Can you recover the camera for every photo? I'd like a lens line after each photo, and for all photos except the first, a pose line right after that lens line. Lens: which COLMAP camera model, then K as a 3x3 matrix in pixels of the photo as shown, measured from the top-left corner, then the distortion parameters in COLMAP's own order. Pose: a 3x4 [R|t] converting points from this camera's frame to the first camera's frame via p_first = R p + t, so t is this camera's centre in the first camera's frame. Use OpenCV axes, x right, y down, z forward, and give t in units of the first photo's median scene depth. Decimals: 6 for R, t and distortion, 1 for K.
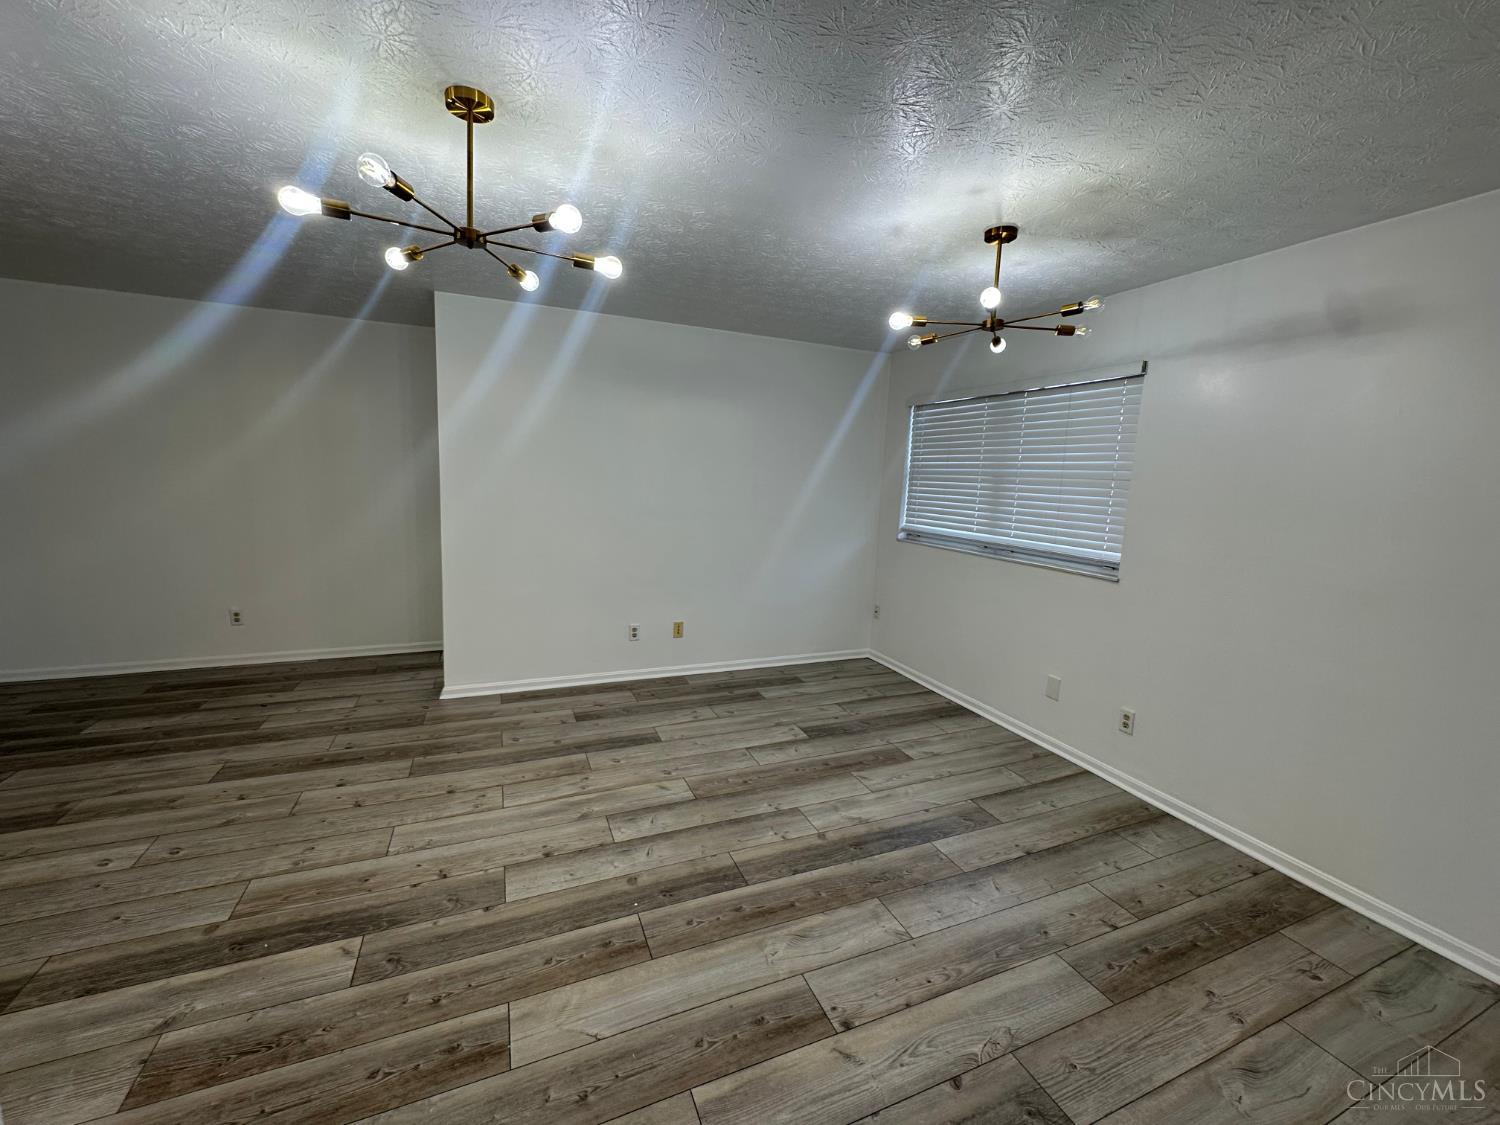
lens RADIAL K [[598.1, 0, 750.7], [0, 598.1, 559.5], [0, 0, 1]] dist [-0.003136, 0.001410]
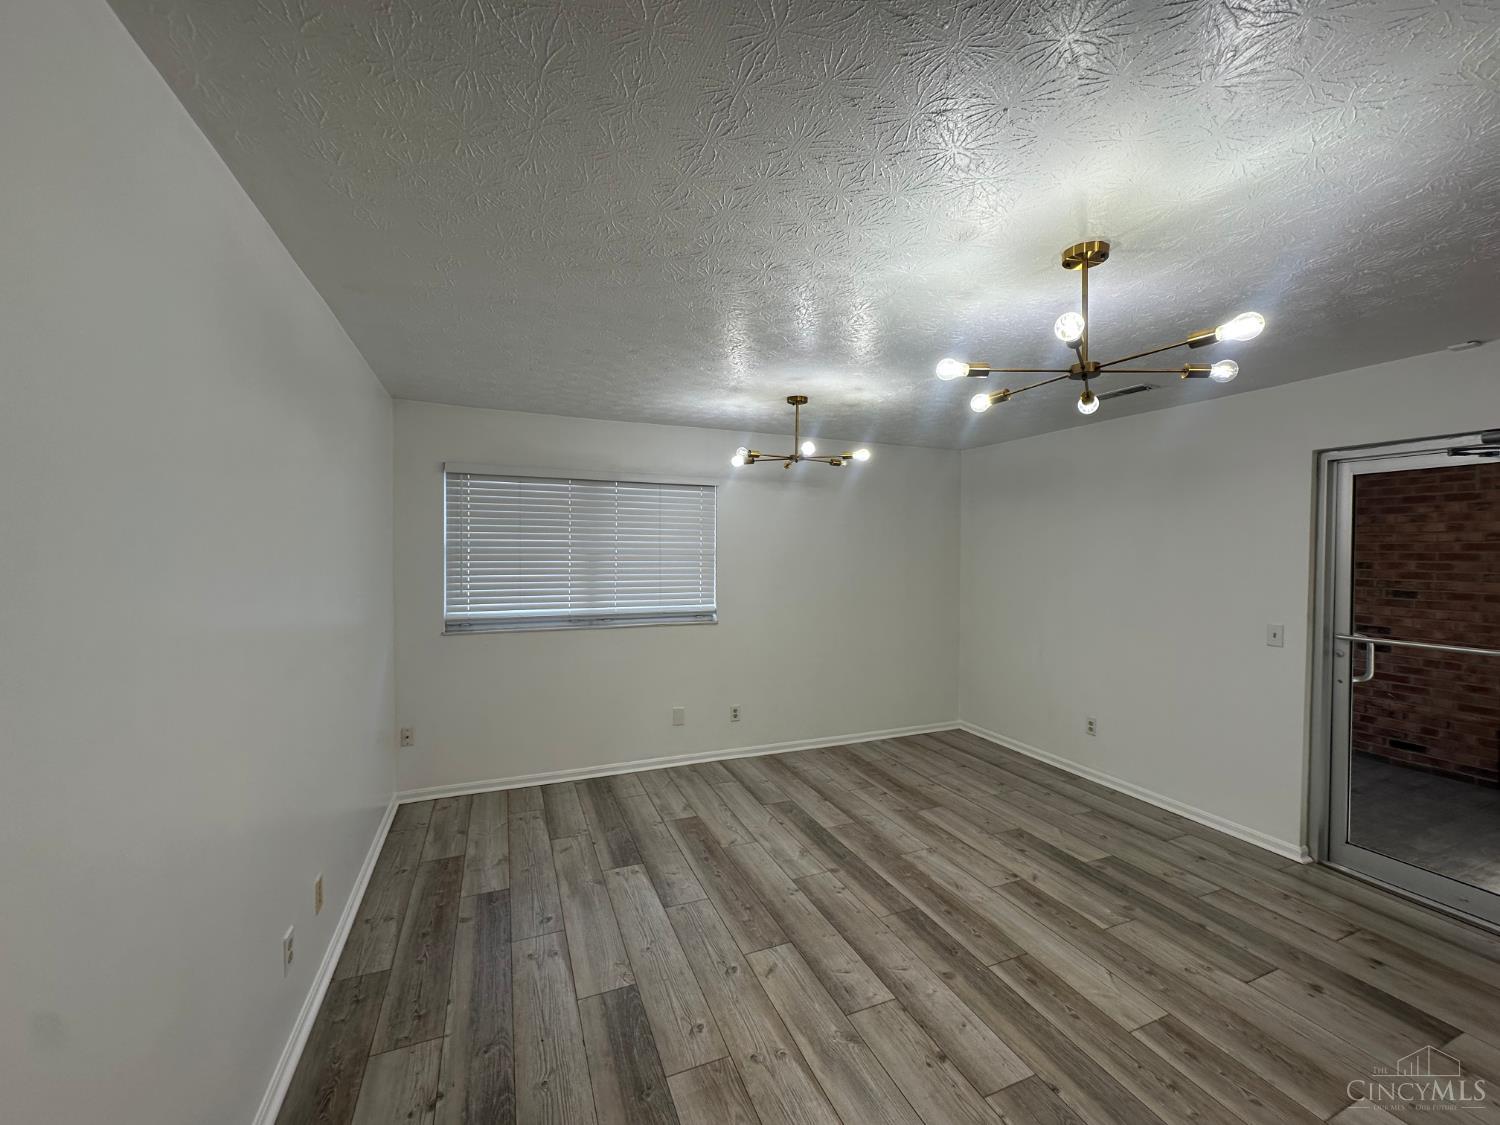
lens RADIAL K [[598.1, 0, 748.2], [0, 598.1, 561.8], [0, 0, 1]] dist [-0.003136, 0.001410]
pose [[0.007974, -0.060987, 0.998107, -1.017857], [0.131708, 0.989507, 0.059409, -0.230550], [-0.991256, 0.130985, 0.015923, 1.066609]]
